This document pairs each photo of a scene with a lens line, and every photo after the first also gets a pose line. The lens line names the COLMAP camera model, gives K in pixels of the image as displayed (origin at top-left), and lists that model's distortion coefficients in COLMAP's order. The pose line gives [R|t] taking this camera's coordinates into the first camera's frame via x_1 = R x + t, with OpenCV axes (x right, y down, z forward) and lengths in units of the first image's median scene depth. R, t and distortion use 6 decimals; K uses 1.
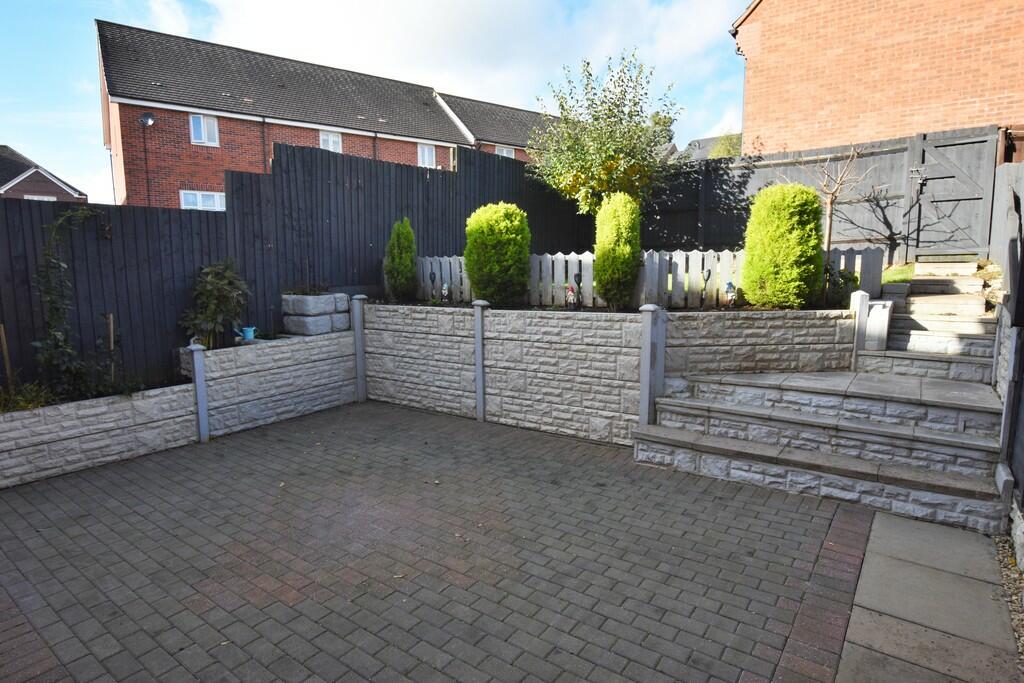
lens RADIAL K [[555.9, 0, 508.5], [0, 555.9, 338.2], [0, 0, 1]] dist [-0.024808, 0.006476]
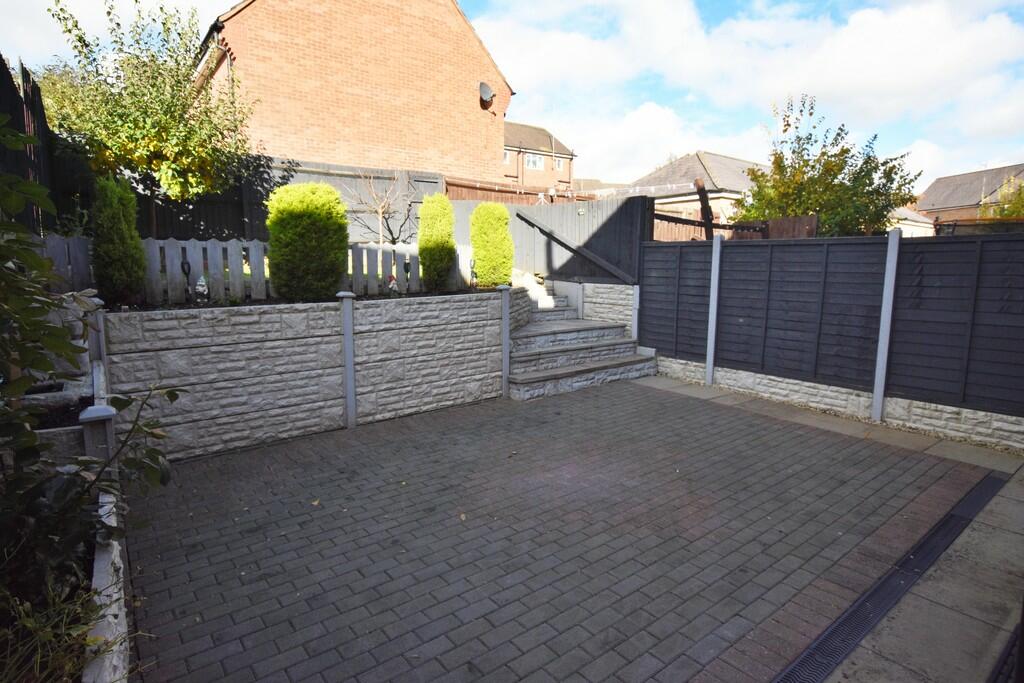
lens RADIAL K [[555.9, 0, 512.6], [0, 555.9, 339.8], [0, 0, 1]] dist [-0.024808, 0.006476]
pose [[0.267915, -0.119134, 0.956048, -0.800709], [0.123875, 0.988348, 0.088446, -0.036020], [-0.955446, 0.094734, 0.279552, 0.484470]]
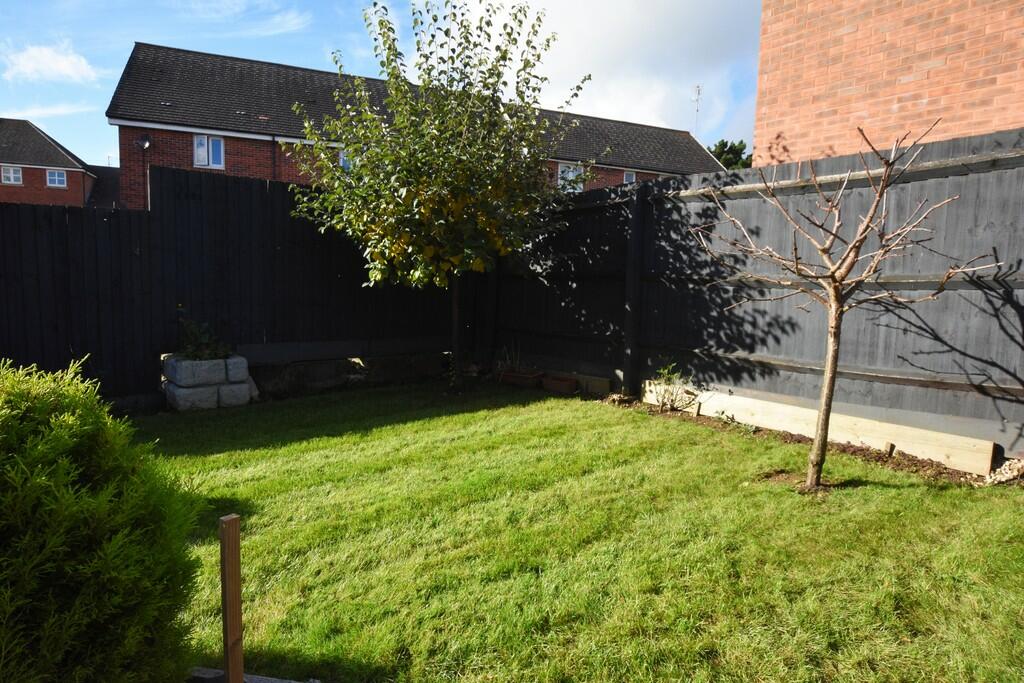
lens RADIAL K [[555.9, 0, 516.0], [0, 555.9, 340.5], [0, 0, 1]] dist [-0.024808, 0.006476]
pose [[0.968728, 0.057689, -0.241324, 0.606864], [-0.063635, 0.997830, -0.016912, -0.258339], [0.239825, 0.031740, 0.970297, 0.773931]]
